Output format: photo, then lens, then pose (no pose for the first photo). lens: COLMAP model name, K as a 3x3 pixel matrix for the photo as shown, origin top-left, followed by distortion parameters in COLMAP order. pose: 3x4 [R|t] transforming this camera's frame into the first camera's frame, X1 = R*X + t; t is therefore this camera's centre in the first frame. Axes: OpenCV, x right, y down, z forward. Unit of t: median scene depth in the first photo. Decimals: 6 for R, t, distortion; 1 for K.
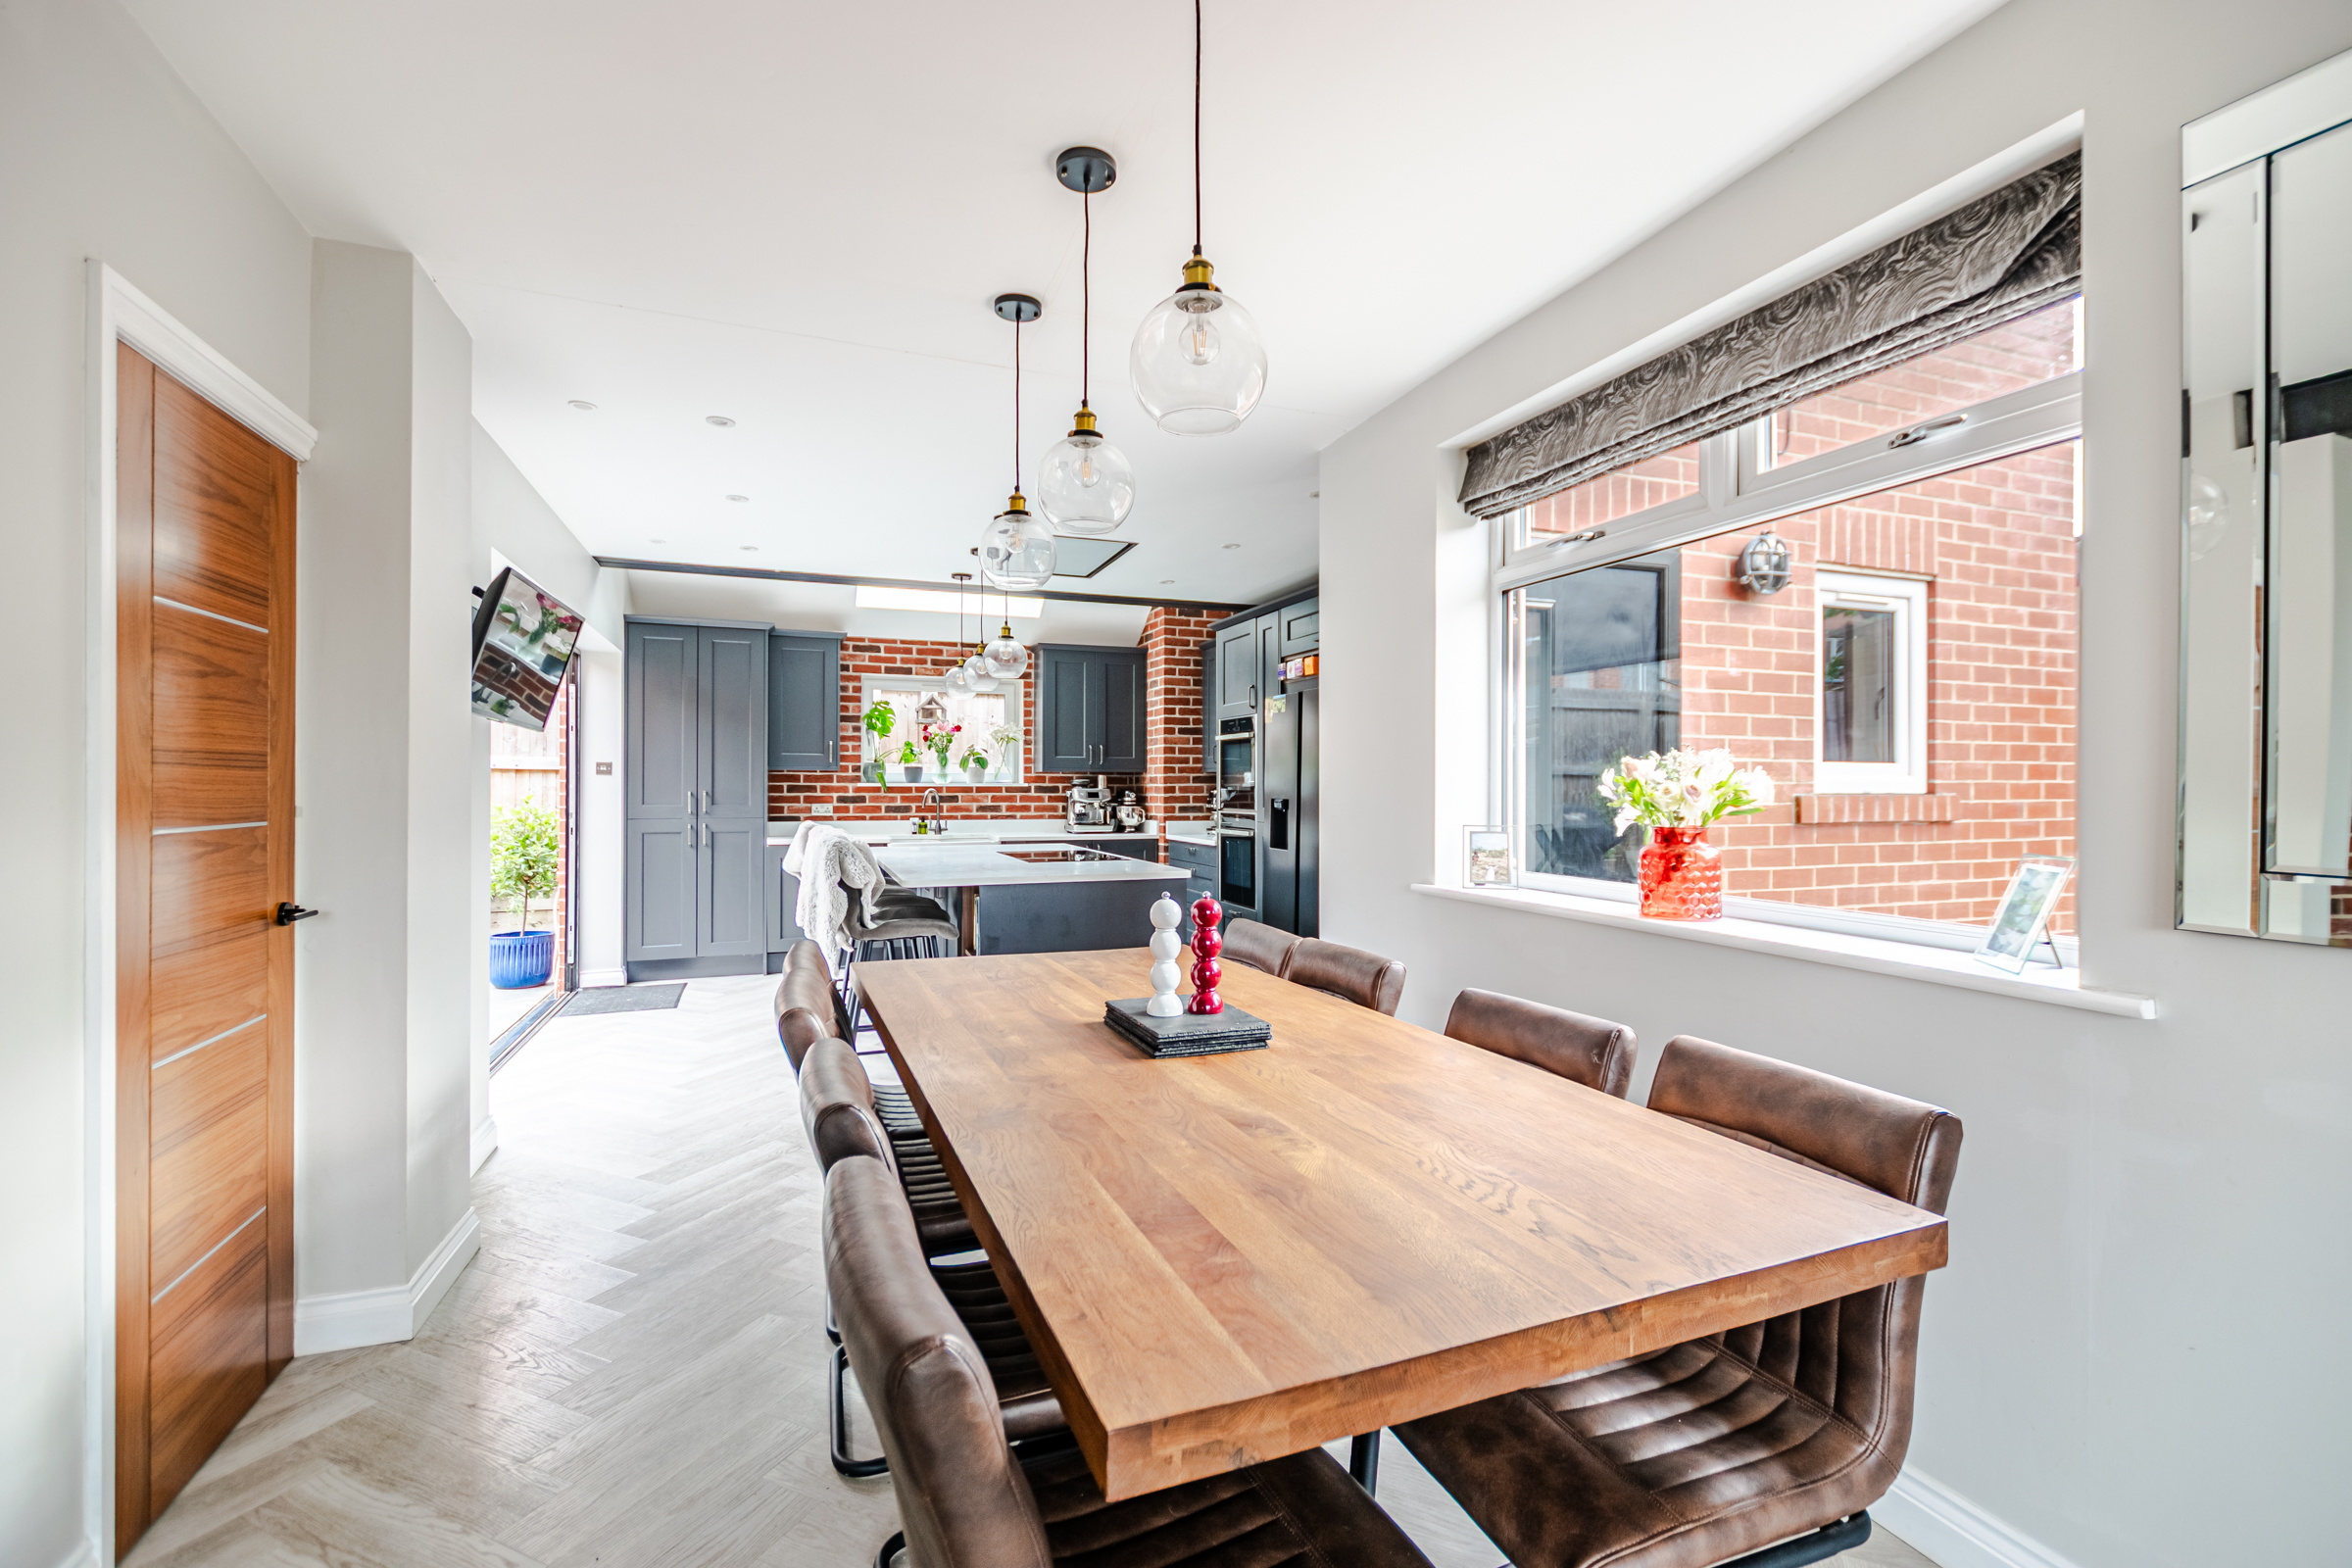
lens RADIAL K [[1015.3, 0, 1183.2], [0, 1015.3, 784.7], [0, 0, 1]] dist [0.011555, -0.004351]
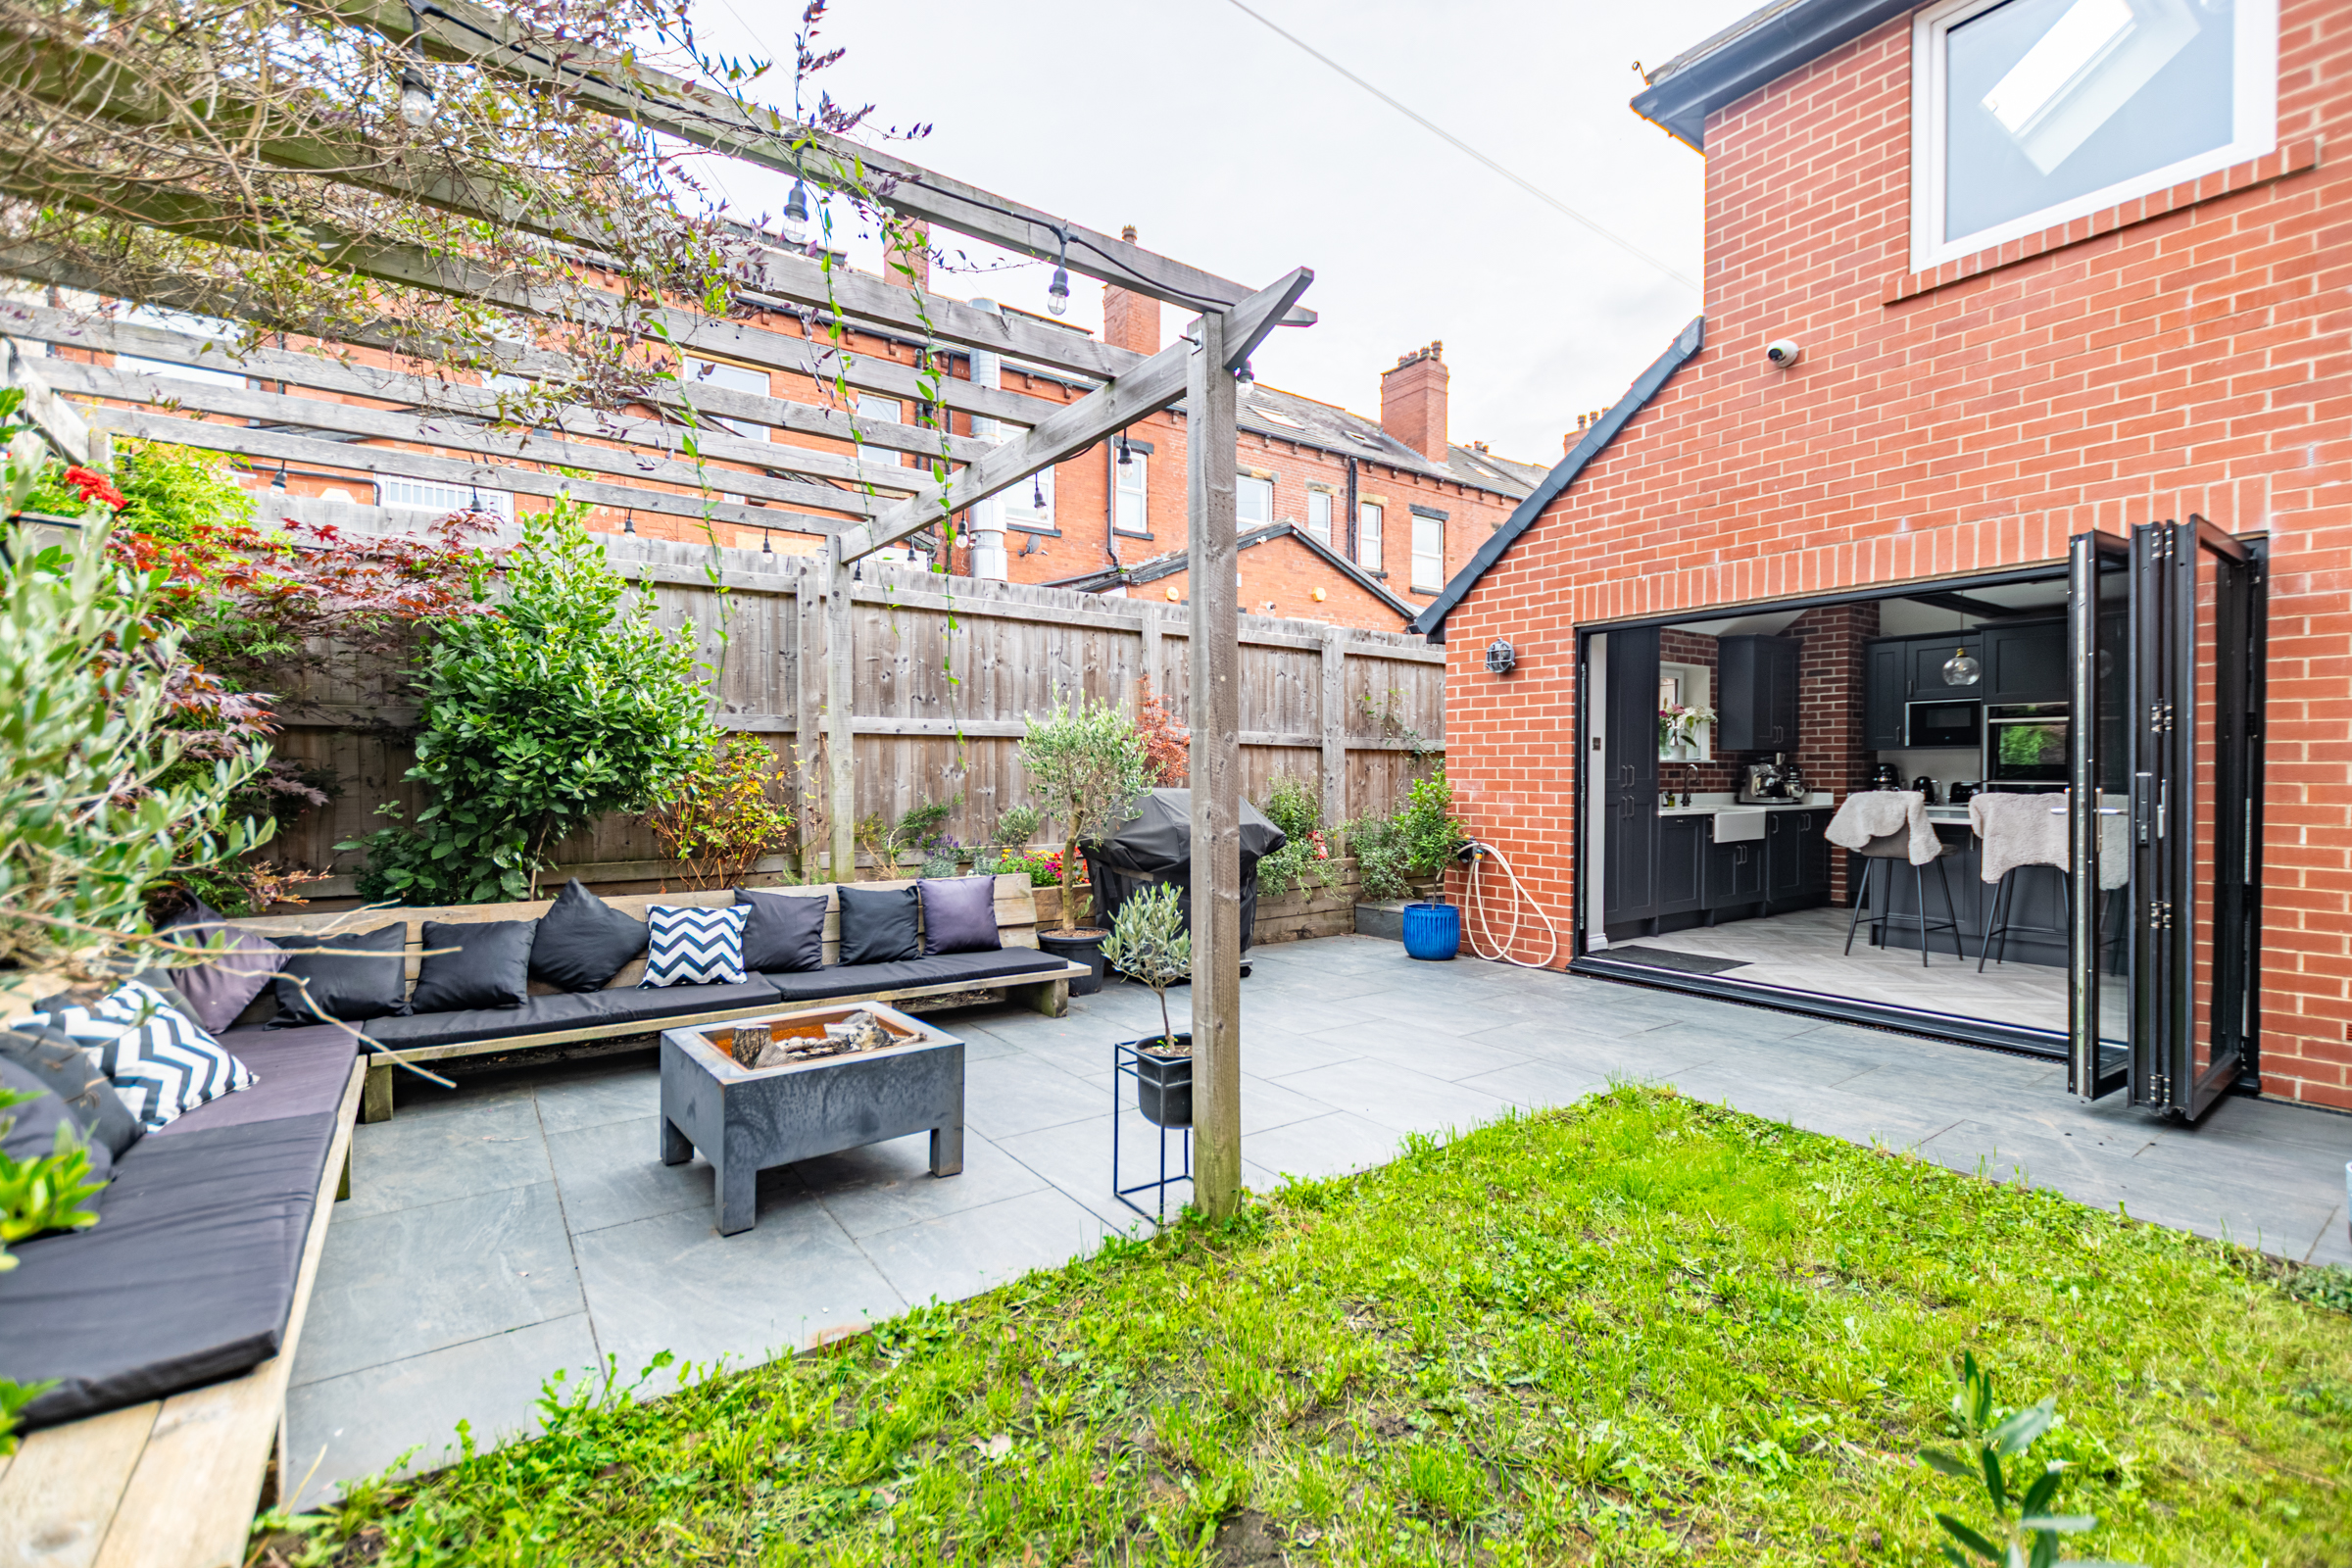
lens RADIAL K [[1015.3, 0, 1189.5], [0, 1015.3, 774.7], [0, 0, 1]] dist [0.011555, -0.004351]
pose [[0.963764, -0.003037, 0.266738, -1.057487], [0.001253, 0.999976, 0.006859, 0.006732], [-0.266752, -0.006276, 0.963745, 0.085445]]
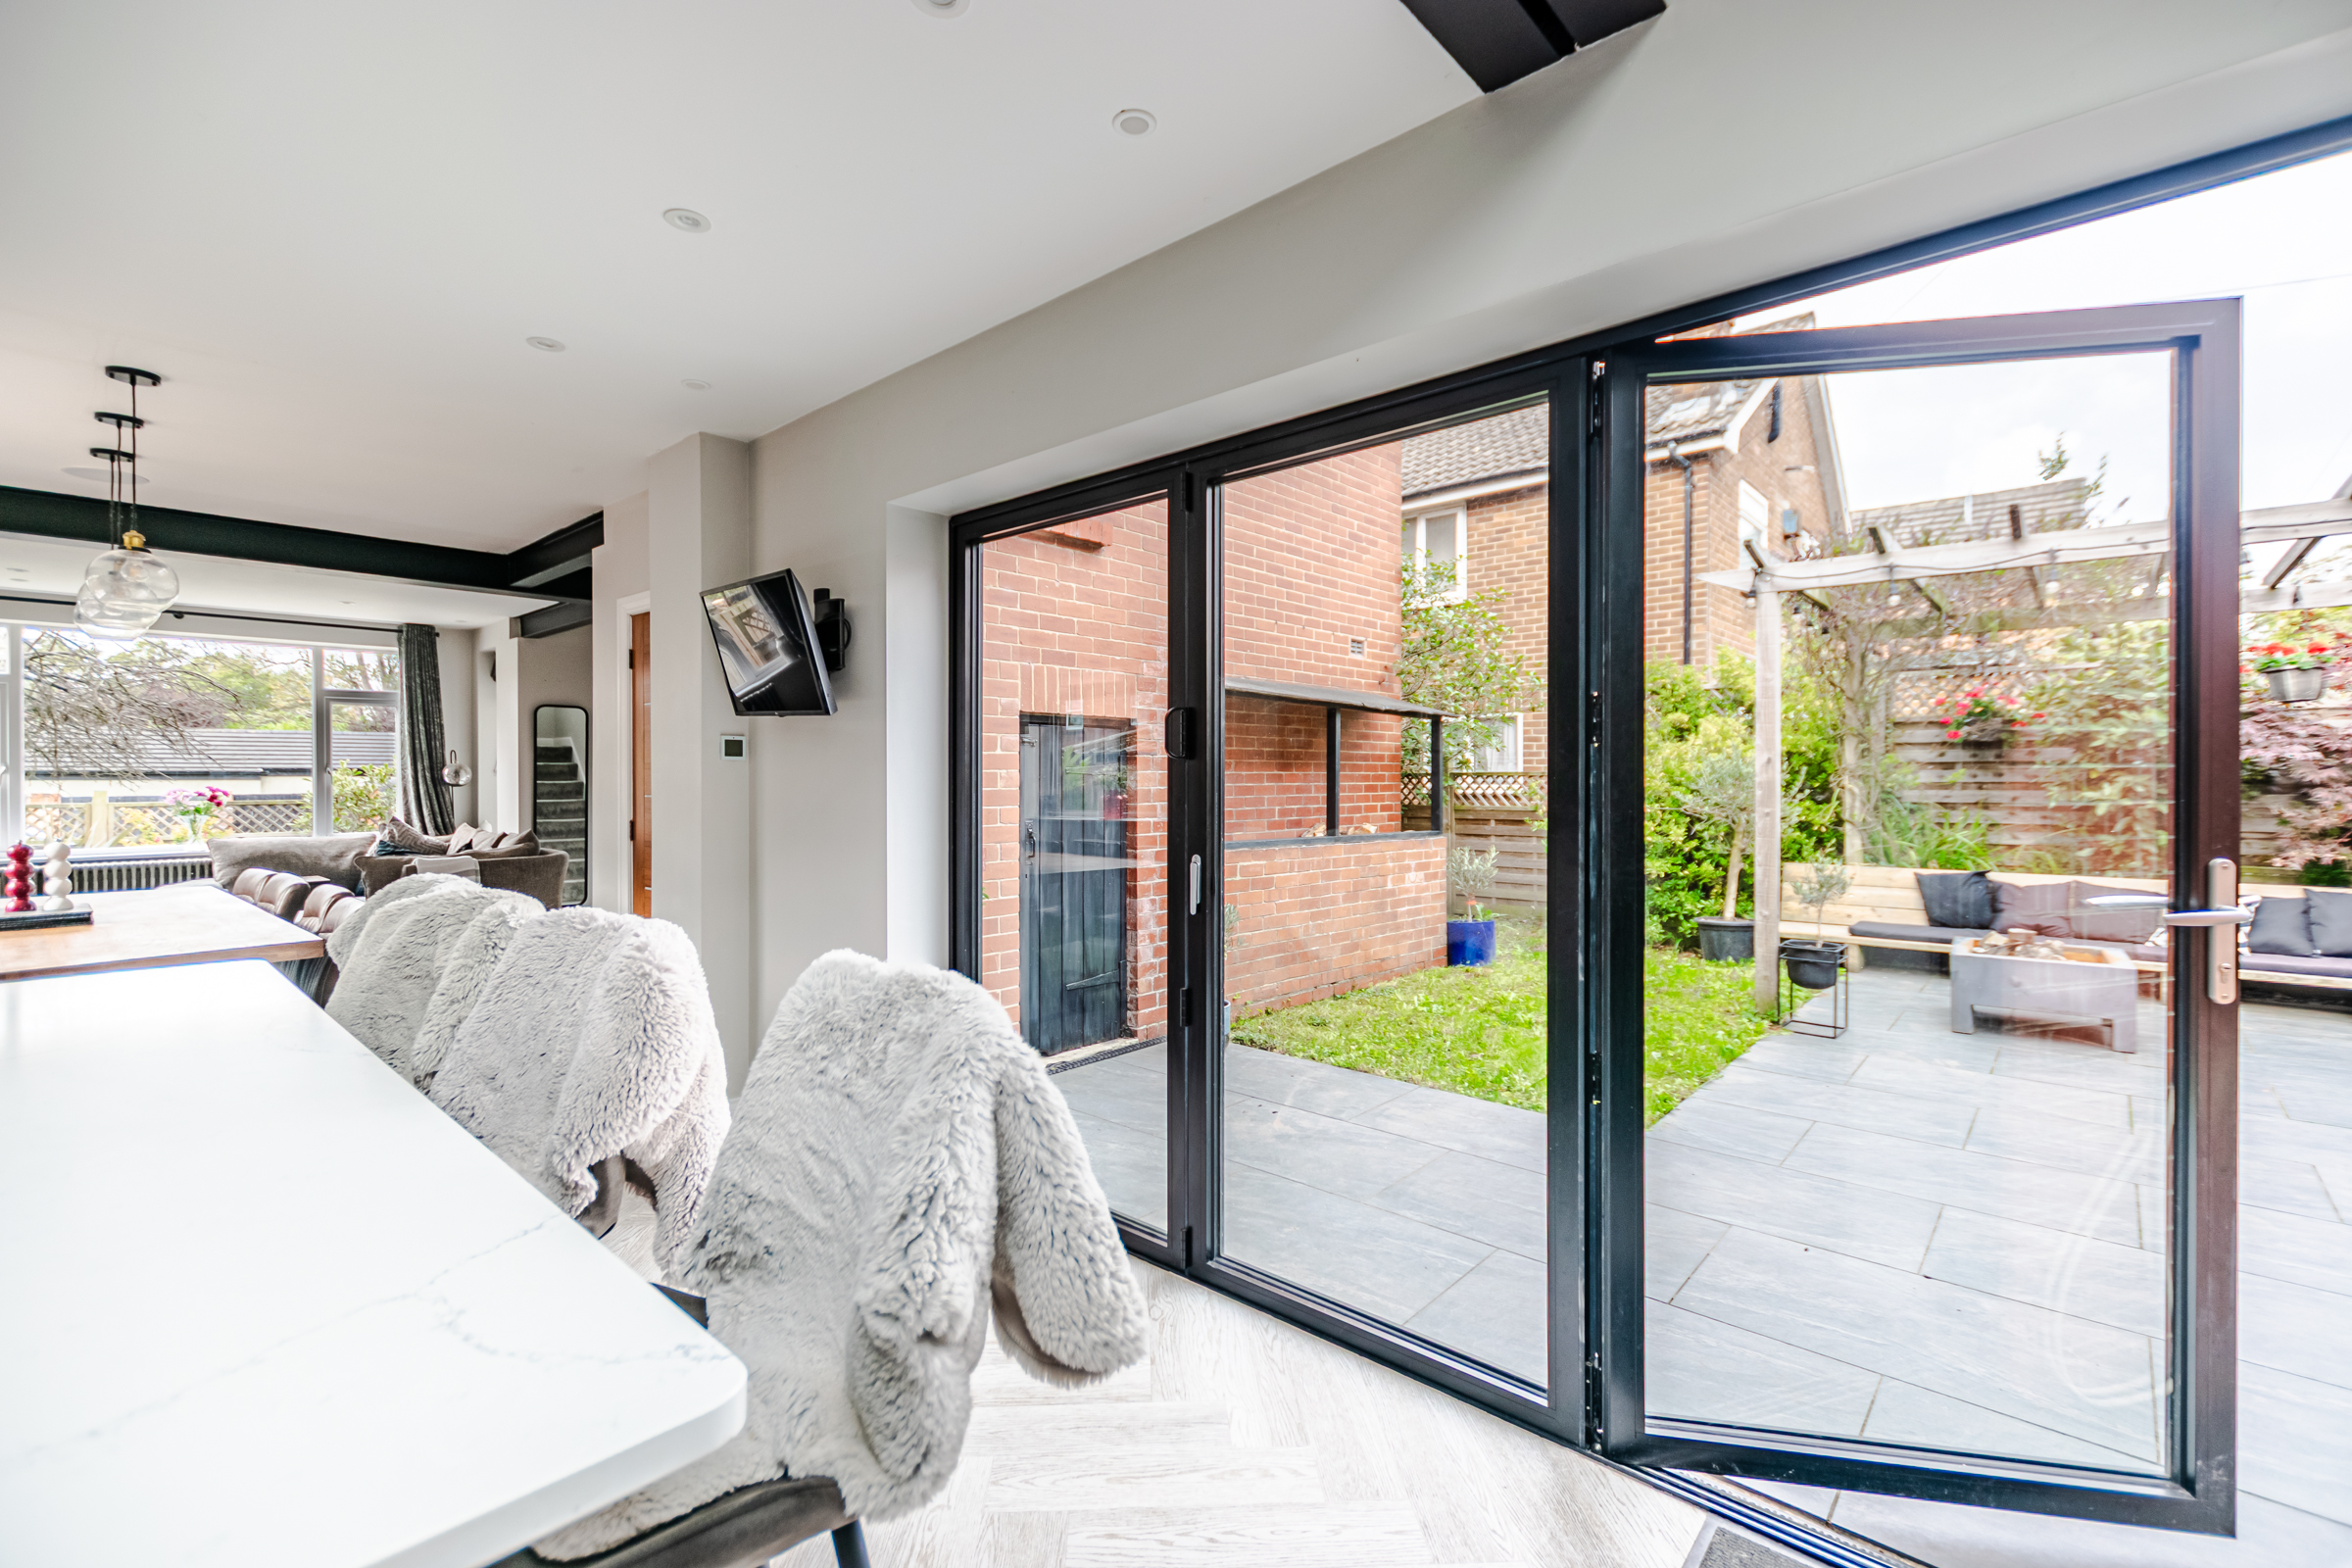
lens RADIAL K [[1015.3, 0, 1168.2], [0, 1015.3, 782.1], [0, 0, 1]] dist [0.011555, -0.004351]
pose [[-0.895228, -0.000846, -0.445607, -0.242793], [-0.002149, 0.999995, 0.002418, 0.000740], [0.445603, 0.003122, -0.895225, 0.895096]]
